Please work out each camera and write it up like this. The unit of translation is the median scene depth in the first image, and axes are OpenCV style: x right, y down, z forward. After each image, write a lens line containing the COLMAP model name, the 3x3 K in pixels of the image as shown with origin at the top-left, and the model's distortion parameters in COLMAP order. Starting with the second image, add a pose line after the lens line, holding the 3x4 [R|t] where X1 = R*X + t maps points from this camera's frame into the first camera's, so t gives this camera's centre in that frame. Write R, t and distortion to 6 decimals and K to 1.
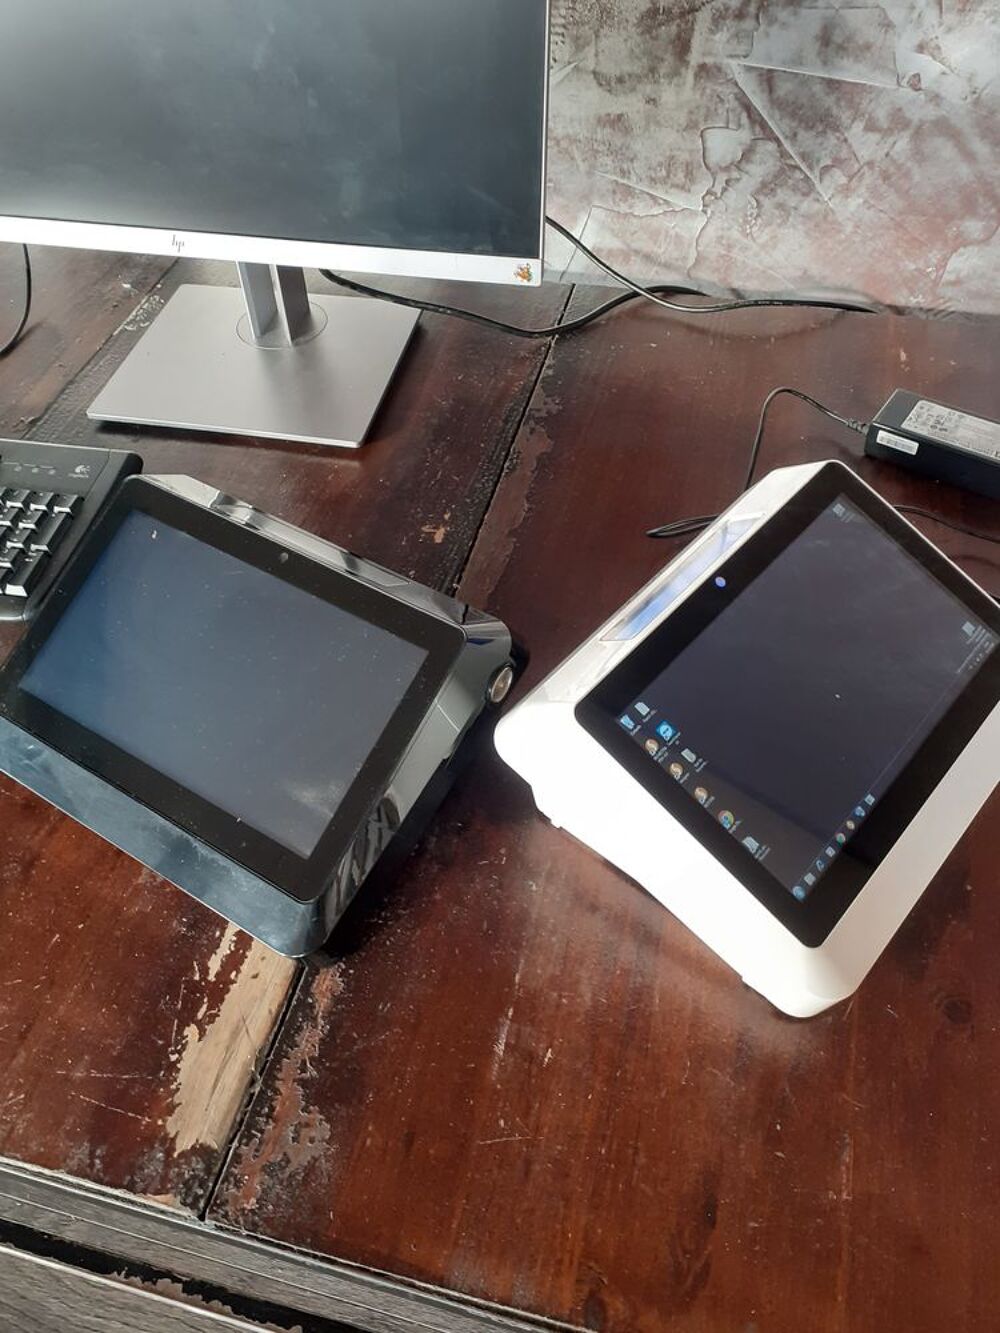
lens RADIAL K [[1034.7, 0, 500.0], [0, 1034.7, 666.5], [0, 0, 1]] dist [0.001590, -0.007794]
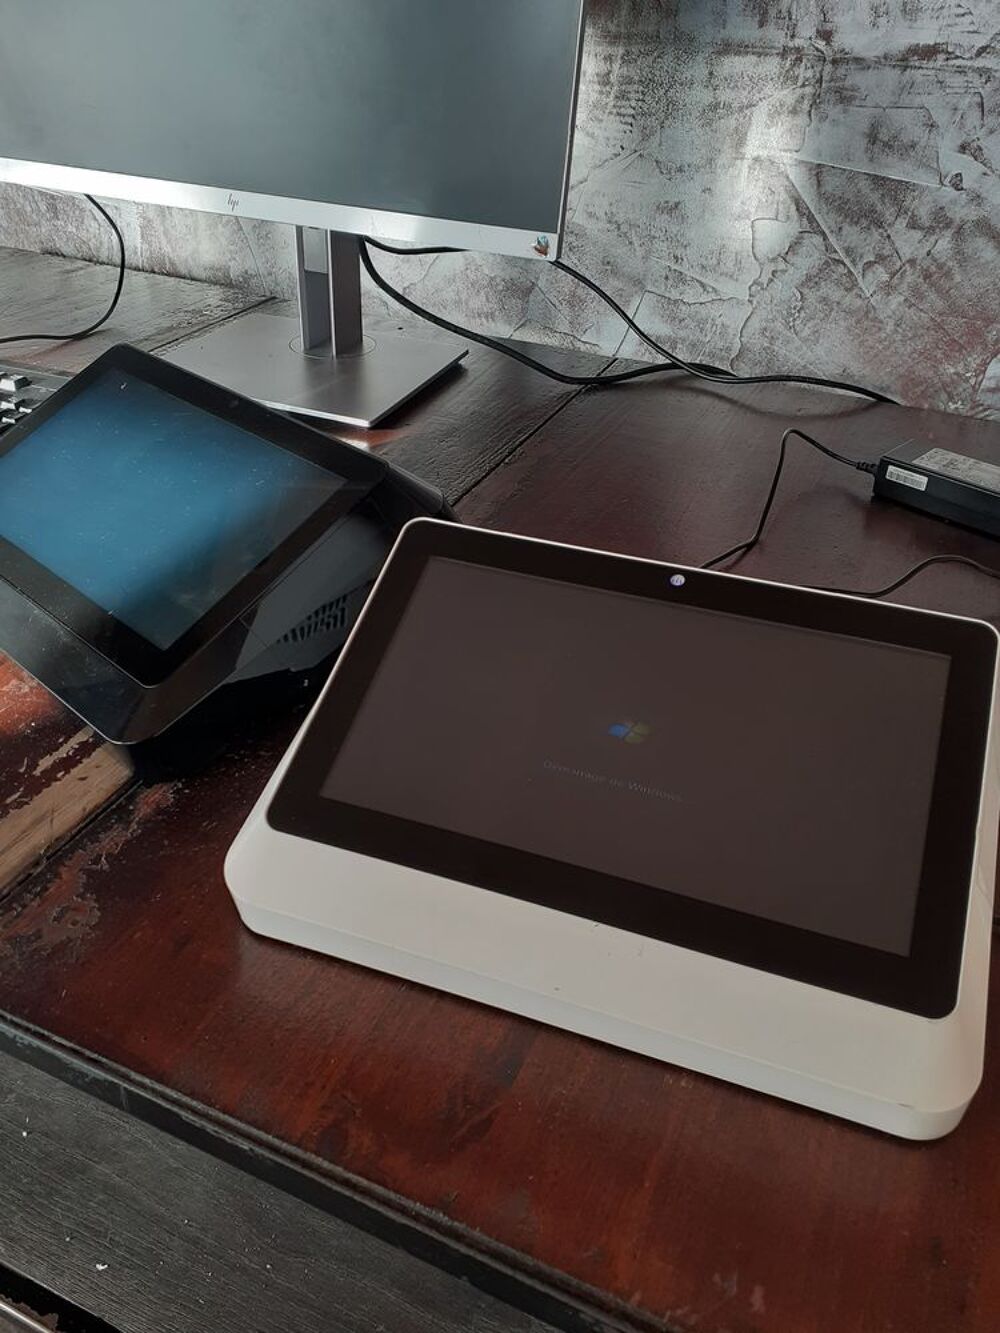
lens RADIAL K [[1041.8, 0, 500.0], [0, 1041.8, 666.5], [0, 0, 1]] dist [-0.000288, 0.007705]
pose [[0.983595, 0.151847, -0.097380, 0.119592], [-0.171255, 0.955645, -0.239613, 0.224545], [0.056677, 0.252359, 0.965973, 0.076925]]
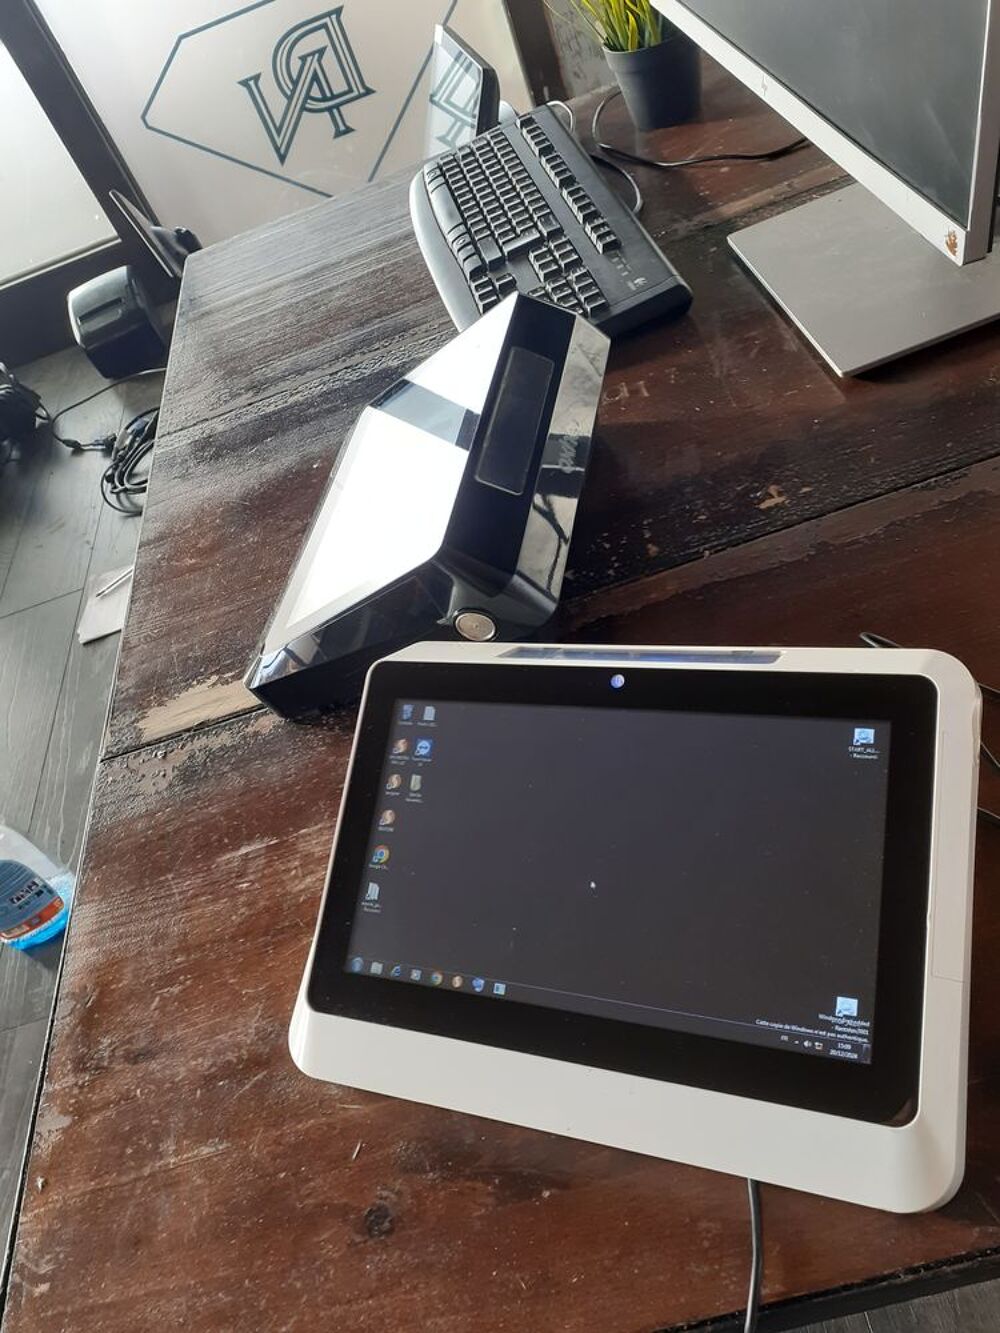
lens RADIAL K [[1061.6, 0, 499.8], [0, 1061.6, 643.9], [0, 0, 1]] dist [0.008848, 0.002832]
pose [[0.391190, 0.602159, -0.695970, 0.470038], [-0.468320, 0.781248, 0.412709, -0.257011], [0.792241, 0.164489, 0.587620, 0.287724]]
